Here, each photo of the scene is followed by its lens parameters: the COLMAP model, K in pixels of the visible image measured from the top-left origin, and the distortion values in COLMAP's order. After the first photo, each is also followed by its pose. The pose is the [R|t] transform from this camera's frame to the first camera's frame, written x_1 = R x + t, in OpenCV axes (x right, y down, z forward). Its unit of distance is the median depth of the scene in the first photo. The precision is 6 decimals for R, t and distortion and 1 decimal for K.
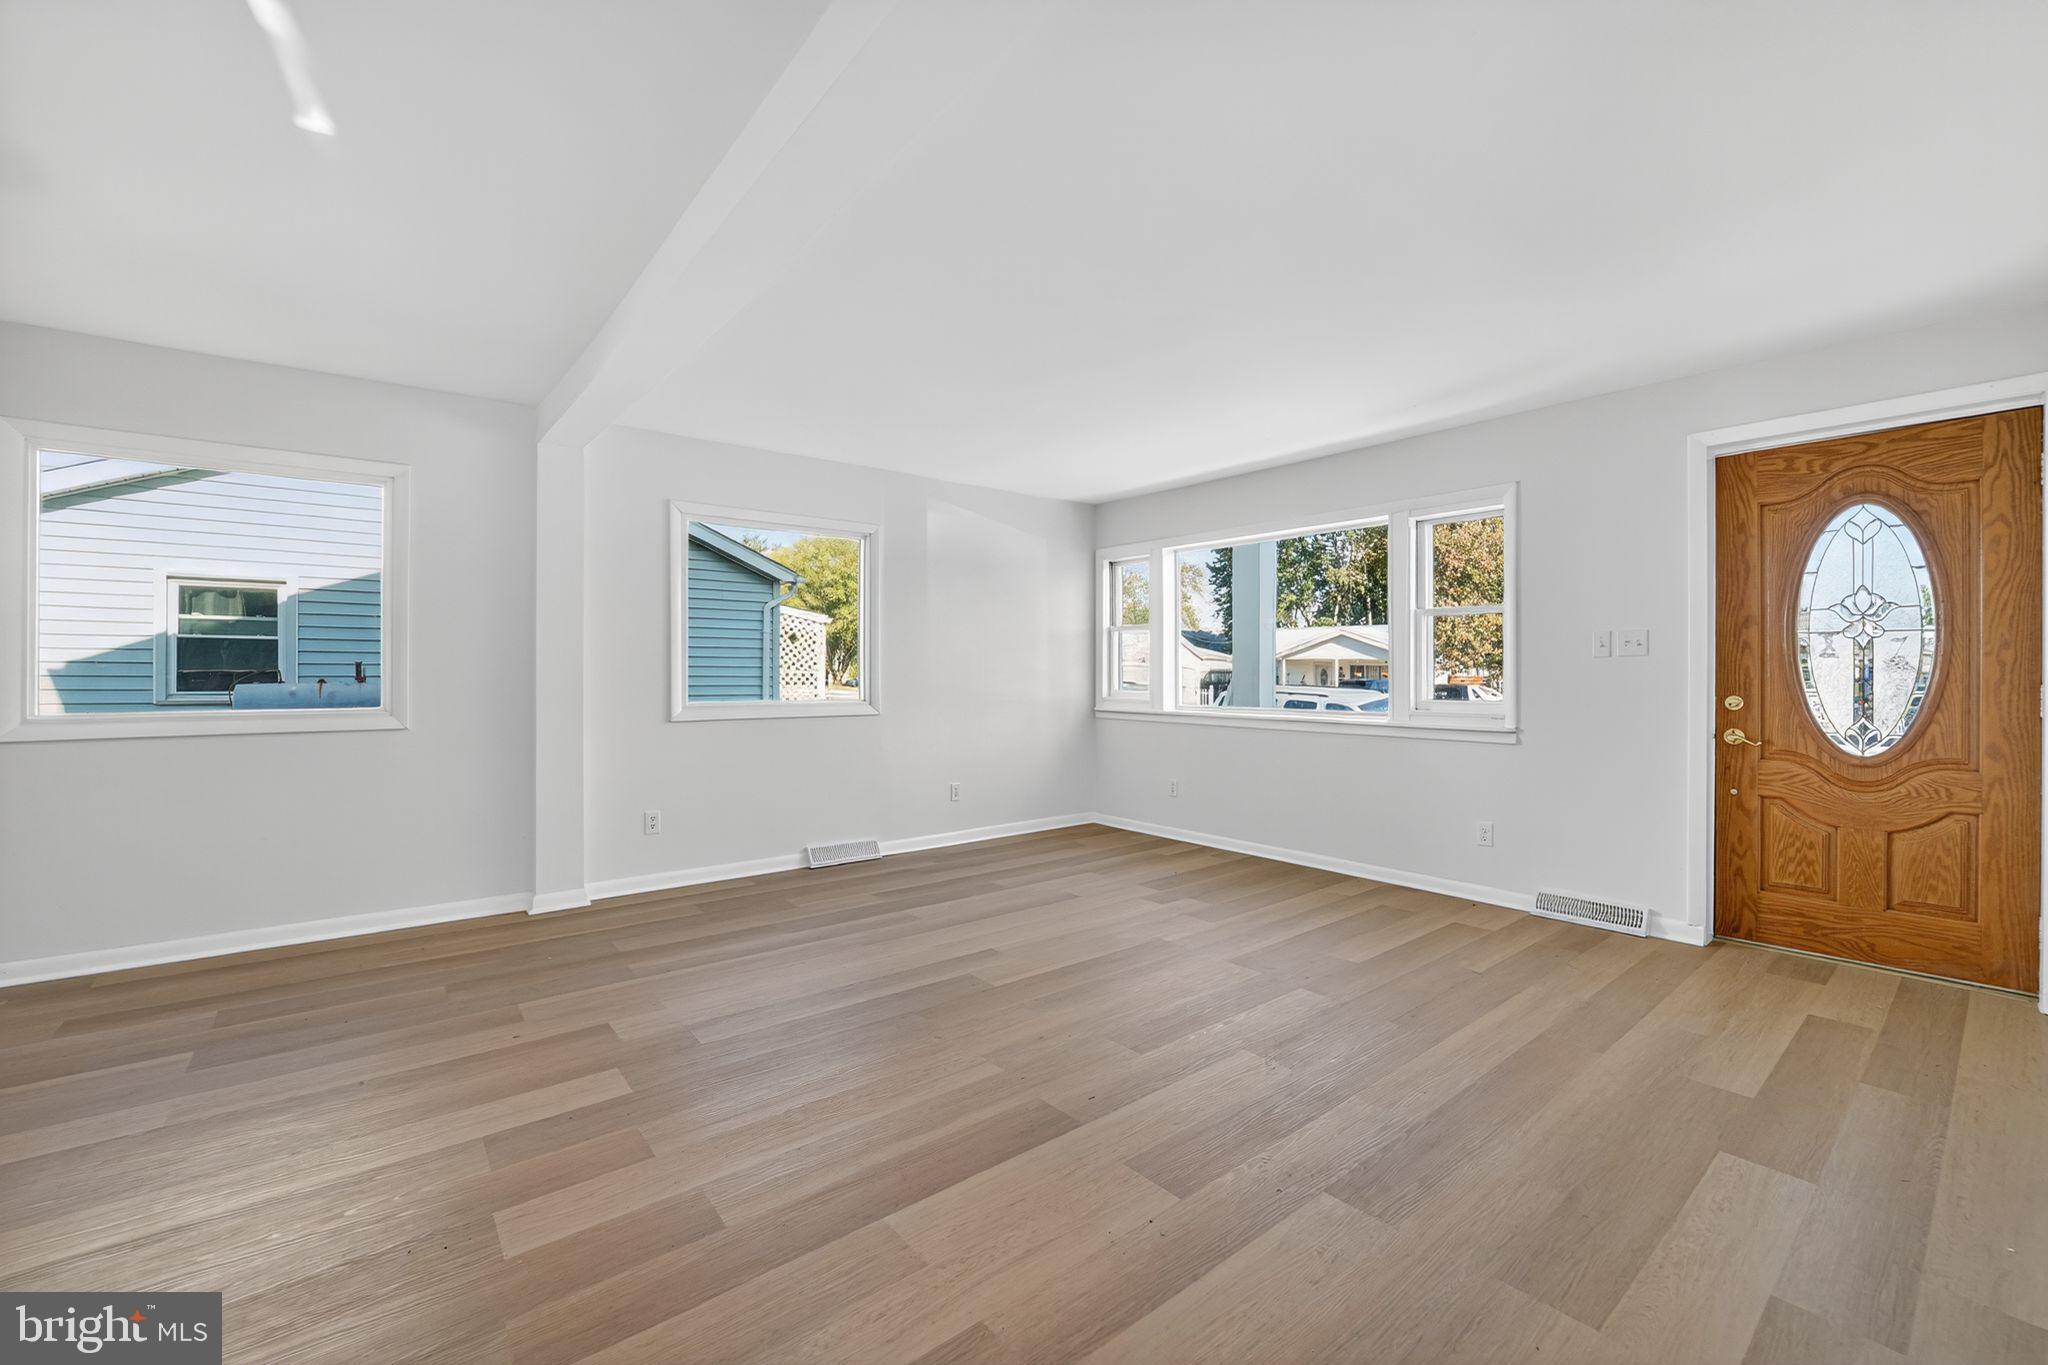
lens RADIAL K [[838.8, 0, 1036.0], [0, 838.8, 686.4], [0, 0, 1]] dist [-0.016367, -0.000253]
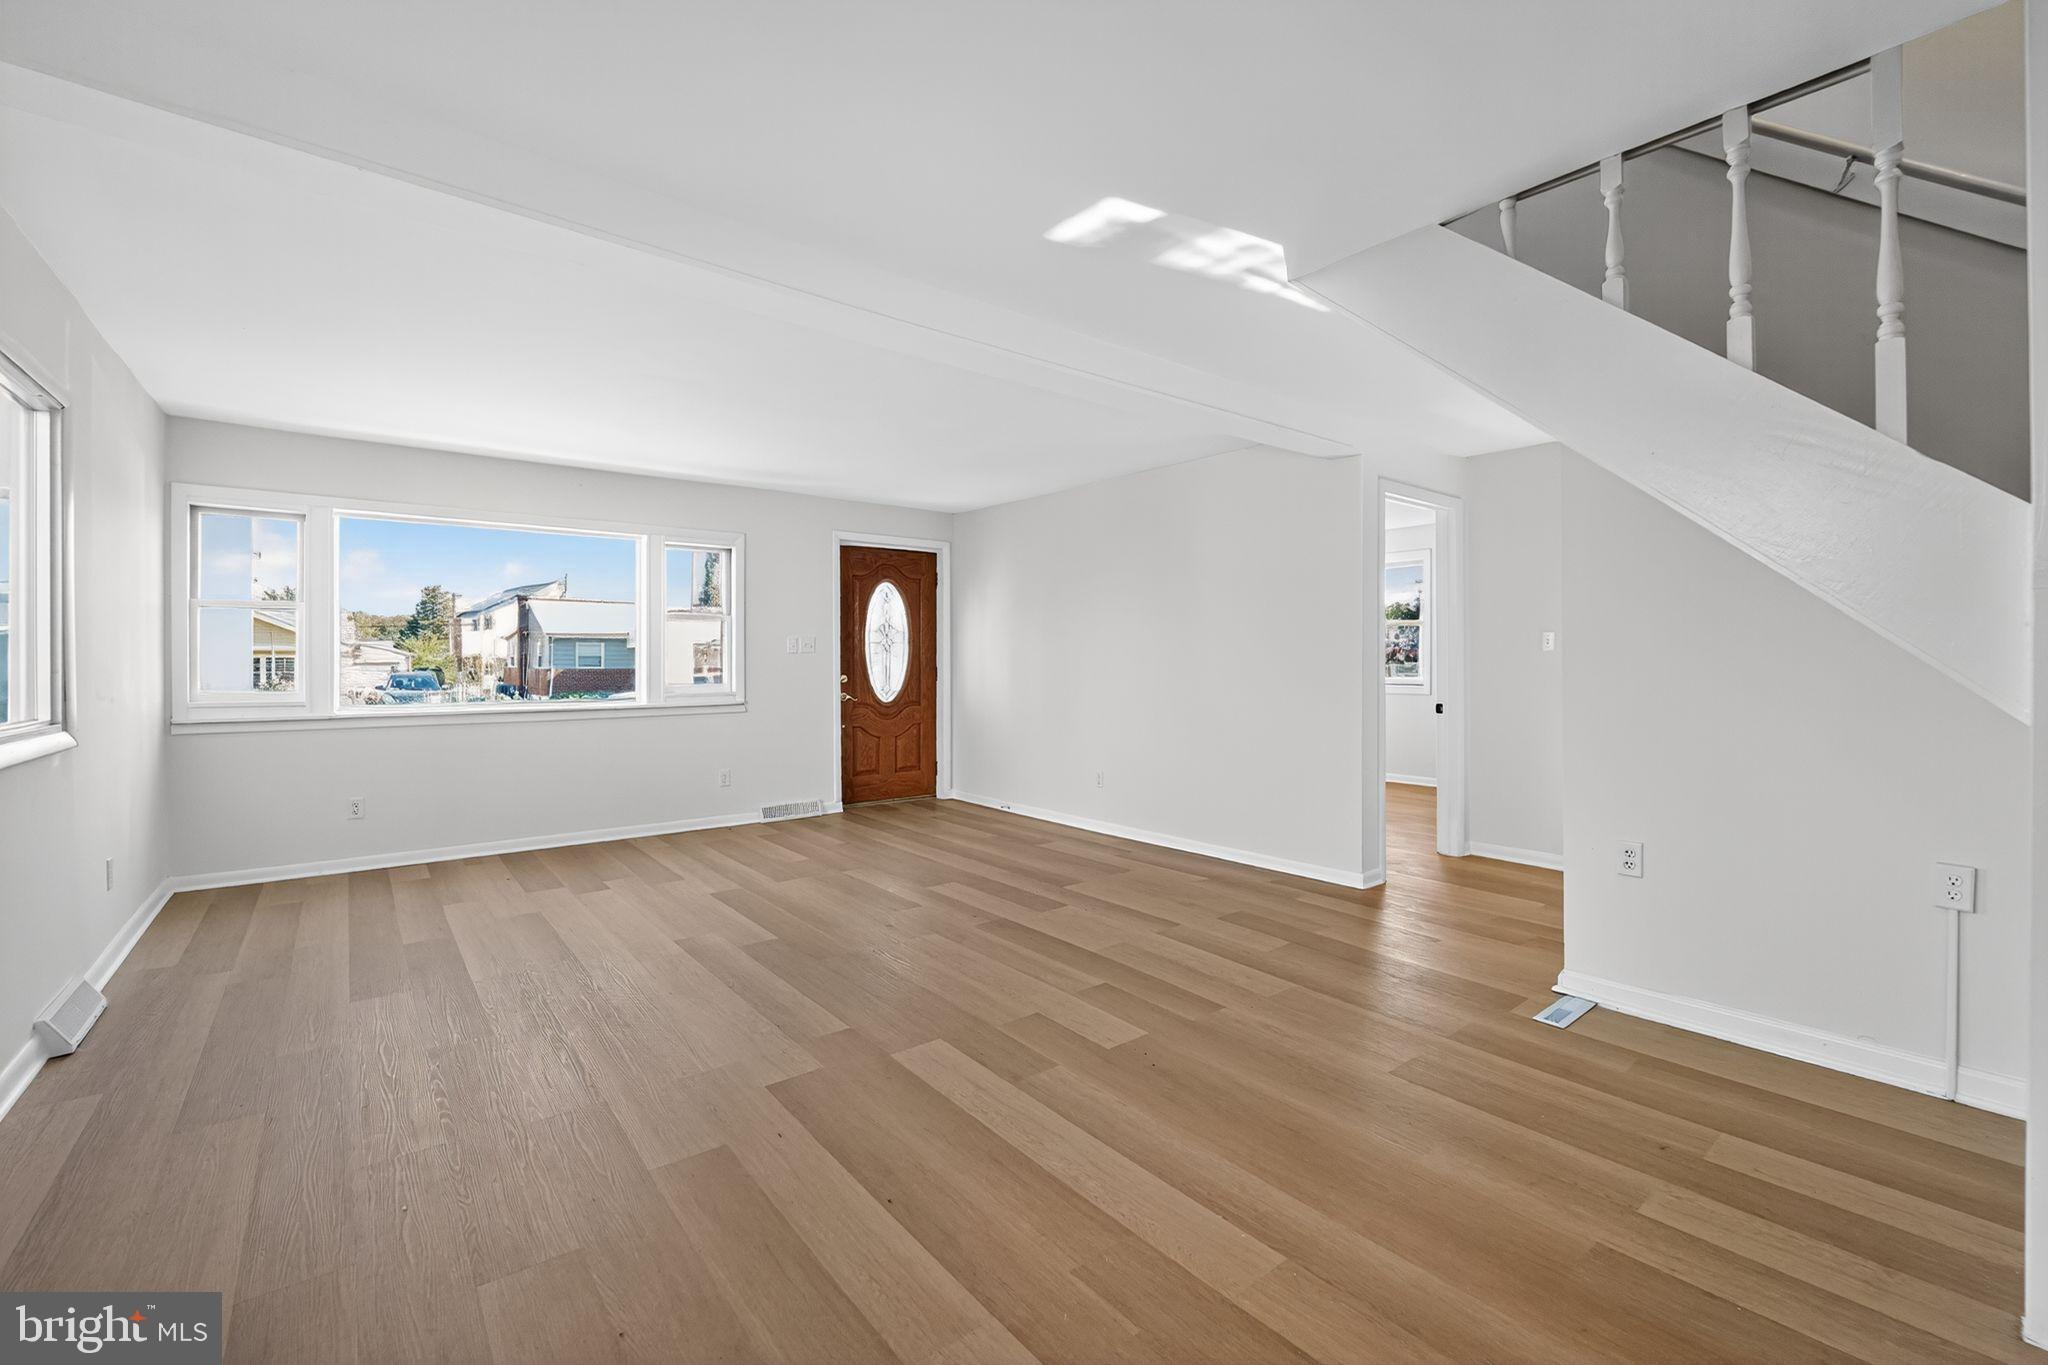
lens RADIAL K [[856.2, 0, 1026.7], [0, 856.2, 658.4], [0, 0, 1]] dist [-0.013739, -0.000399]
pose [[0.019514, 0.000385, 0.999810, -1.122593], [0.019935, 0.999801, -0.000774, -0.017085], [-0.999611, 0.019946, 0.019502, 0.575406]]
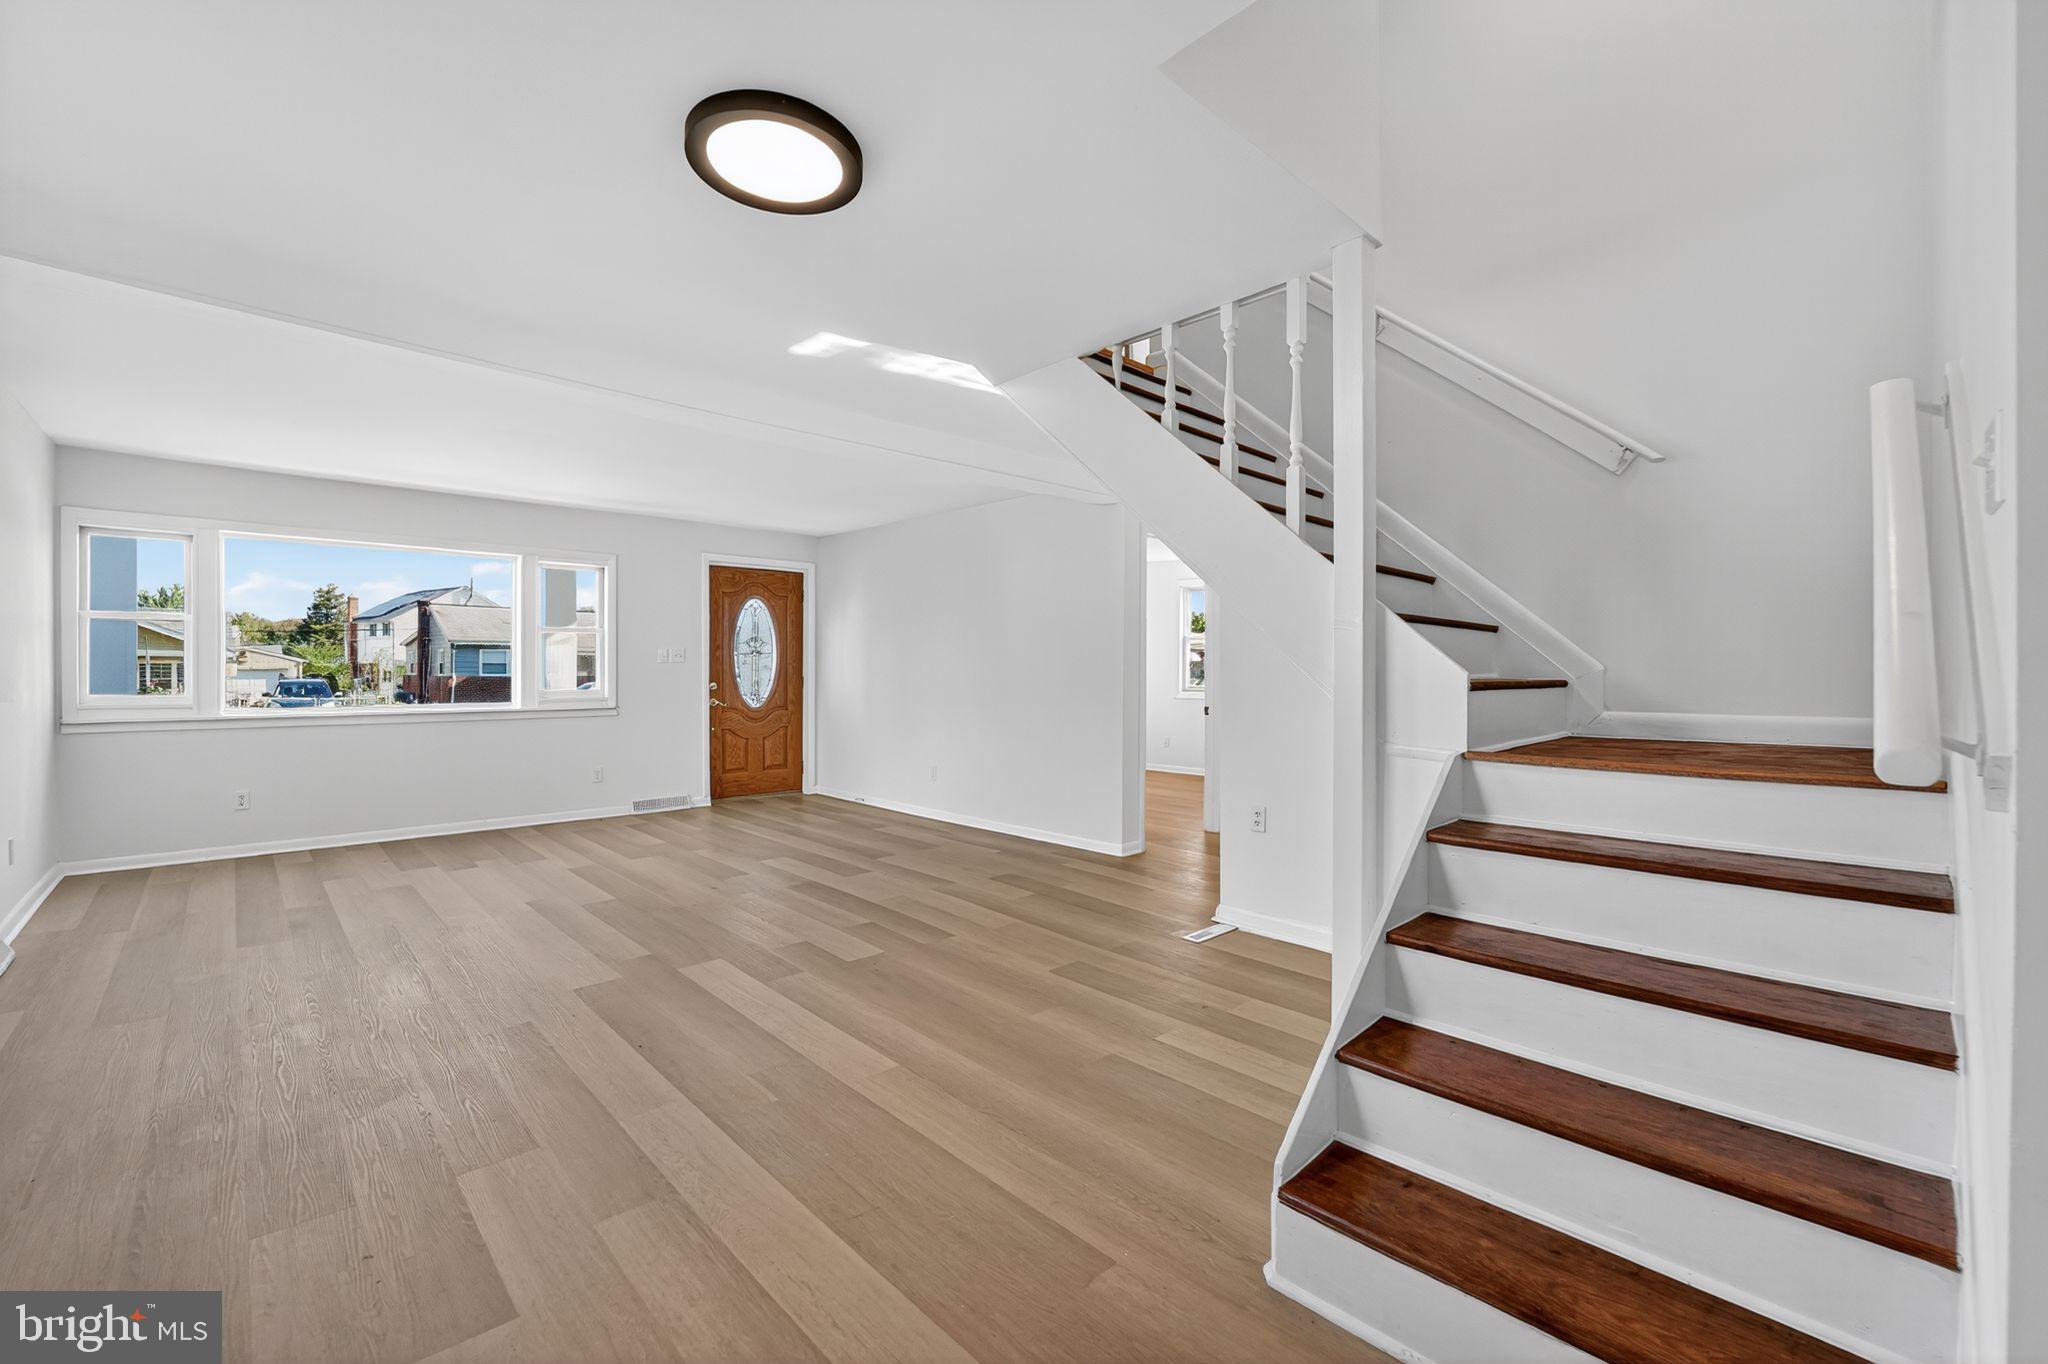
lens RADIAL K [[838.8, 0, 1036.0], [0, 838.8, 685.9], [0, 0, 1]] dist [-0.016367, -0.000253]
pose [[-0.077869, -0.020785, 0.996747, -1.362112], [0.014191, 0.999658, 0.021954, -0.015054], [-0.996863, 0.015855, -0.077548, 0.374636]]
